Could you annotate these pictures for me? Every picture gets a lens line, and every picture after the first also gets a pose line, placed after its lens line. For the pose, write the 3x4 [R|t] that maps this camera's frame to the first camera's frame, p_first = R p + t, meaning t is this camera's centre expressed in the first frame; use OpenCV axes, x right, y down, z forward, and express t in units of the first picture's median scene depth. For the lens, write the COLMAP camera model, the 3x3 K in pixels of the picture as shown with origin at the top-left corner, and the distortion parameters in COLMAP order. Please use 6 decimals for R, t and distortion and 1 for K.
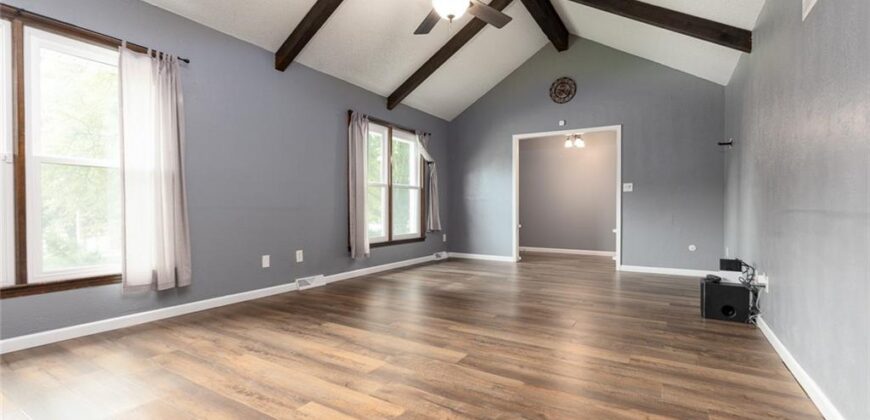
lens RADIAL K [[394.2, 0, 438.9], [0, 394.2, 211.4], [0, 0, 1]] dist [0.002414, 0.000466]
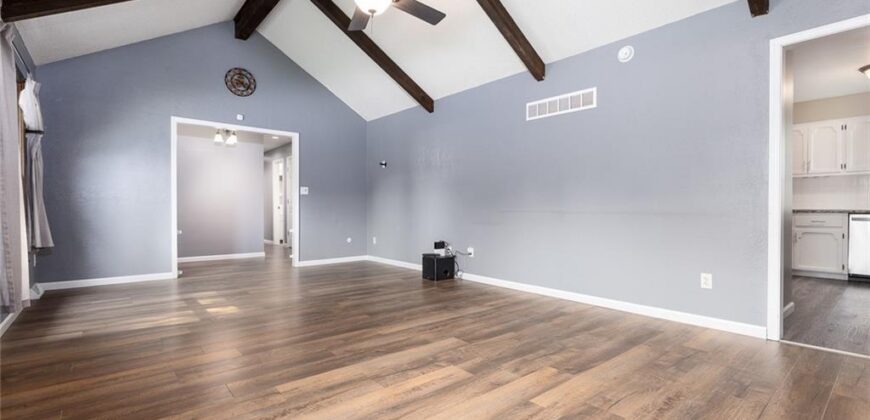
lens RADIAL K [[394.2, 0, 433.4], [0, 394.2, 212.9], [0, 0, 1]] dist [0.002414, 0.000466]
pose [[0.310371, -0.010880, 0.950553, -0.874162], [0.008386, 0.999927, 0.008707, -0.010336], [-0.950579, 0.005269, 0.310439, 0.585769]]
